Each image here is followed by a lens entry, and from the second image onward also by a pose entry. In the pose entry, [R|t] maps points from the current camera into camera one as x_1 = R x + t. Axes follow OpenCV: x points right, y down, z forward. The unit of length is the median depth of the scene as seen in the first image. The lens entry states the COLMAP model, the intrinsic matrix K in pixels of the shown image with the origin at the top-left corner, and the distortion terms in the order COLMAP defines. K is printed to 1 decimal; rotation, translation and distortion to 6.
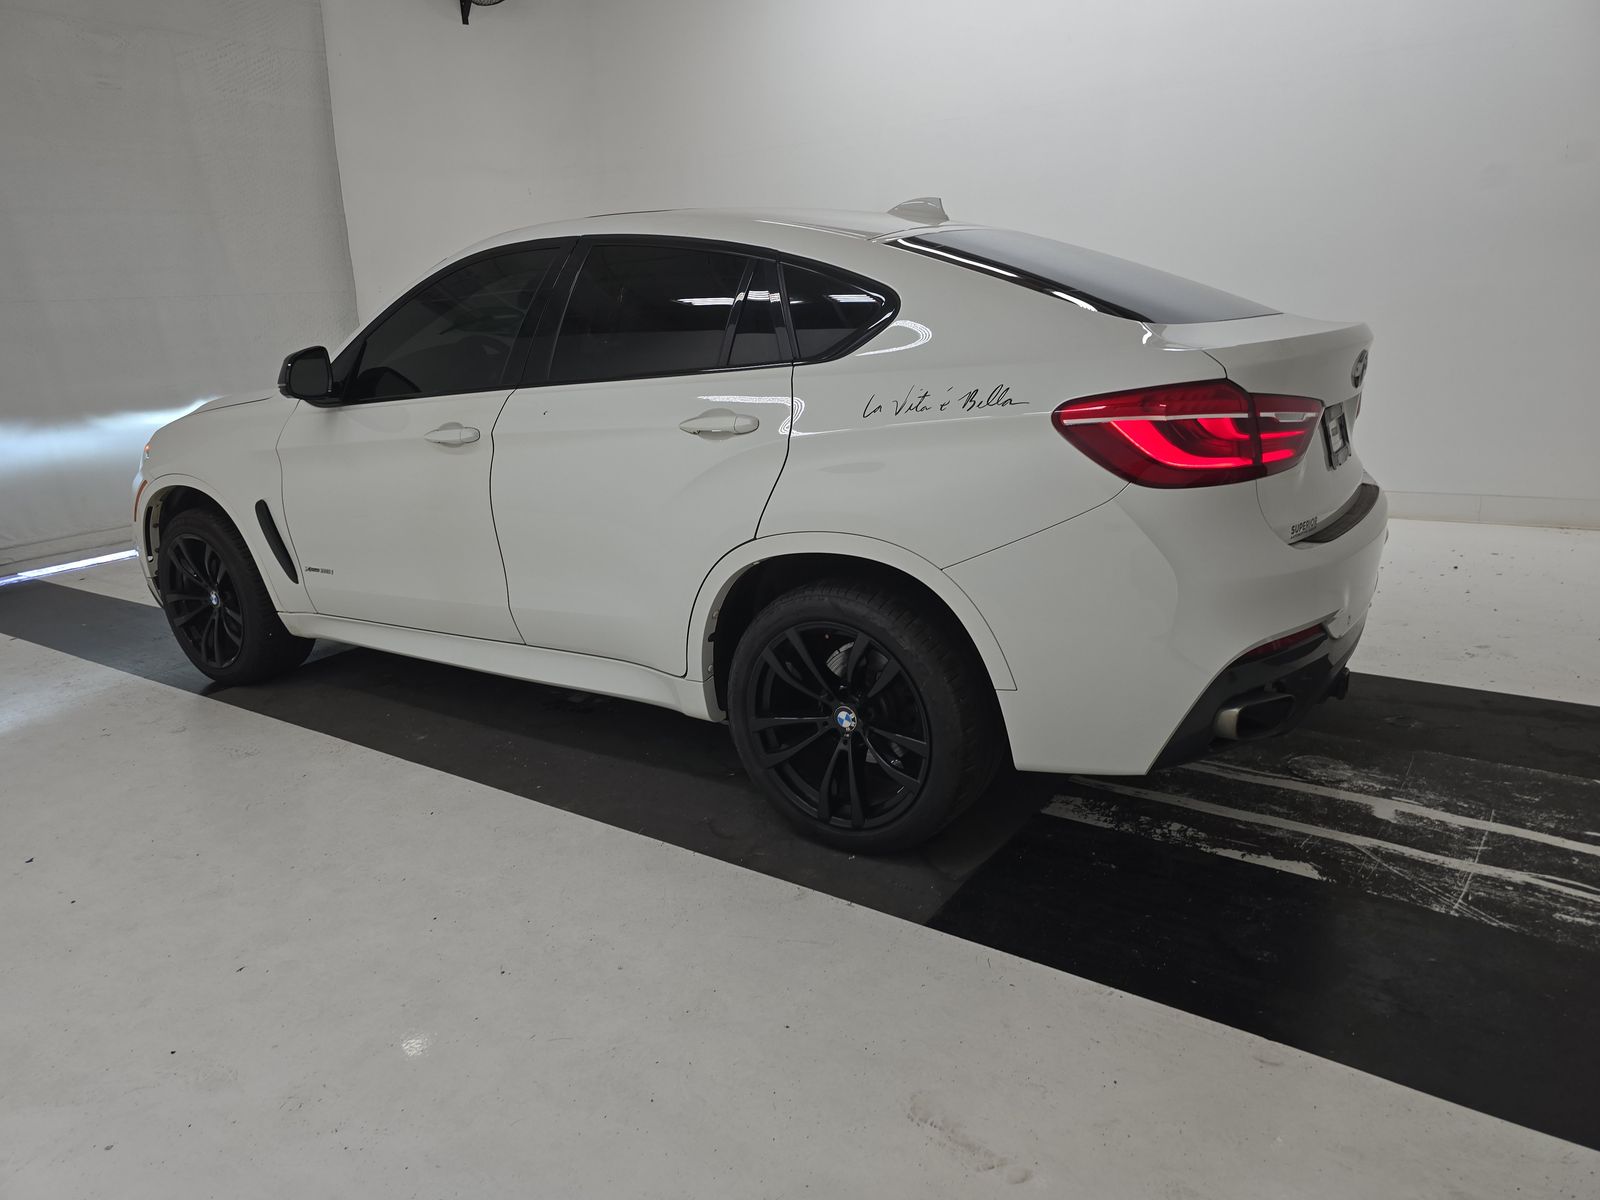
lens RADIAL K [[1127.3, 0, 800.0], [0, 1127.3, 600.0], [0, 0, 1]] dist [0.002392, -0.001023]
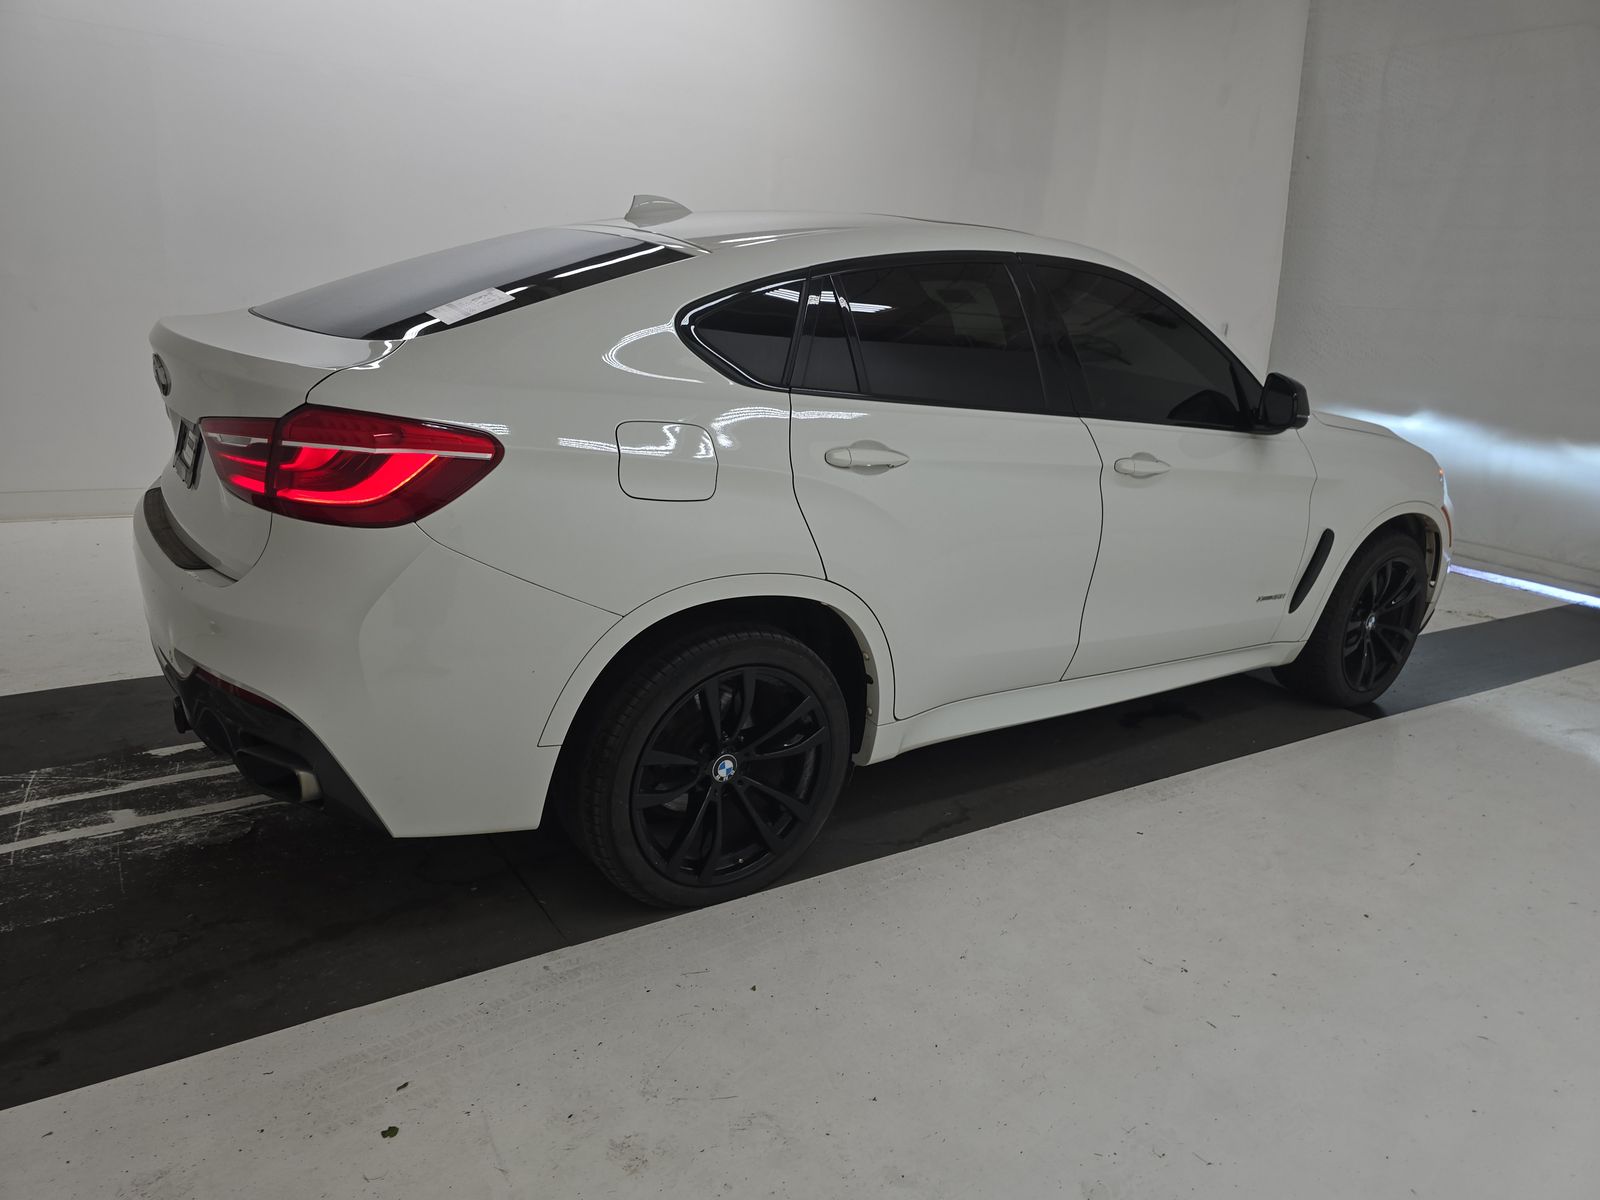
lens RADIAL K [[1127.3, 0, 800.0], [0, 1127.3, 600.0], [0, 0, 1]] dist [0.002392, -0.001023]
pose [[-0.399701, 0.261552, -0.878538, 1.104640], [-0.299462, 0.868580, 0.394831, -0.545550], [0.866350, 0.420903, -0.268847, 1.706818]]
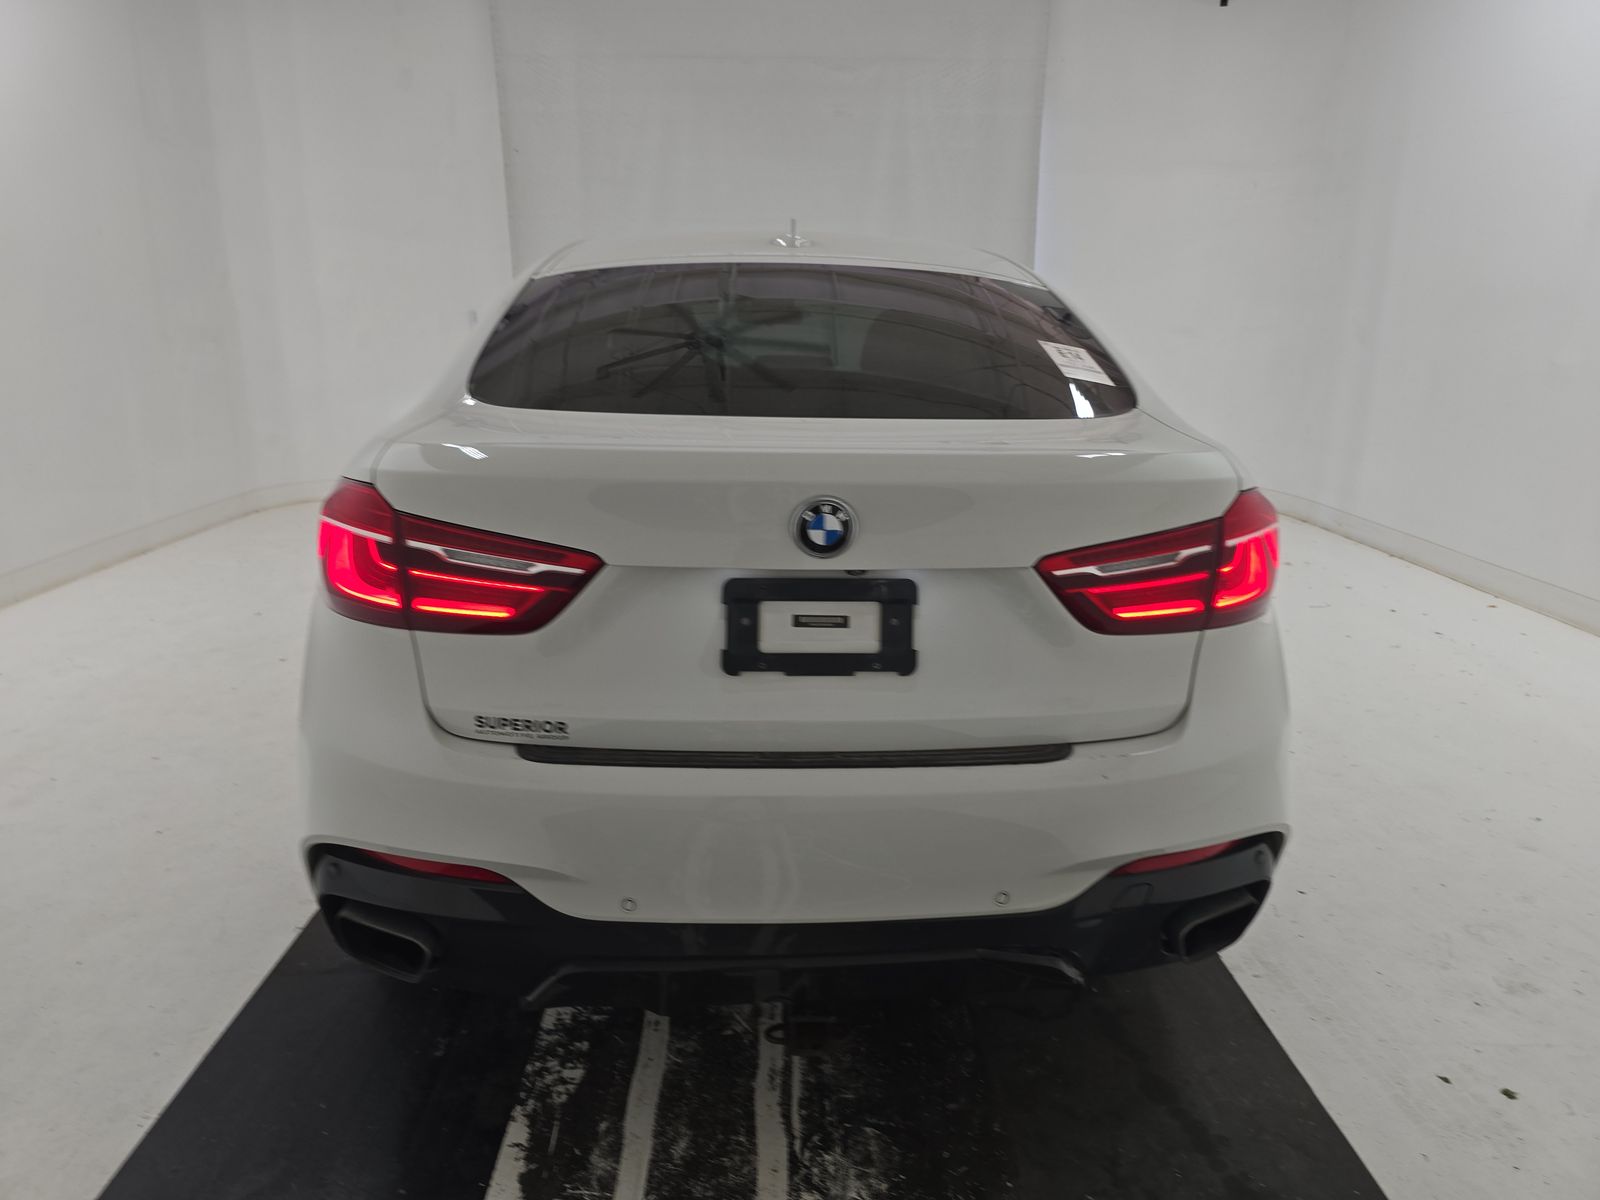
lens RADIAL K [[1127.3, 0, 800.0], [0, 1127.3, 600.0], [0, 0, 1]] dist [0.002392, -0.001023]
pose [[0.613845, 0.254985, -0.747113, 0.893817], [-0.278410, 0.955515, 0.097363, -0.206387], [0.738703, 0.148238, 0.657528, 0.585317]]
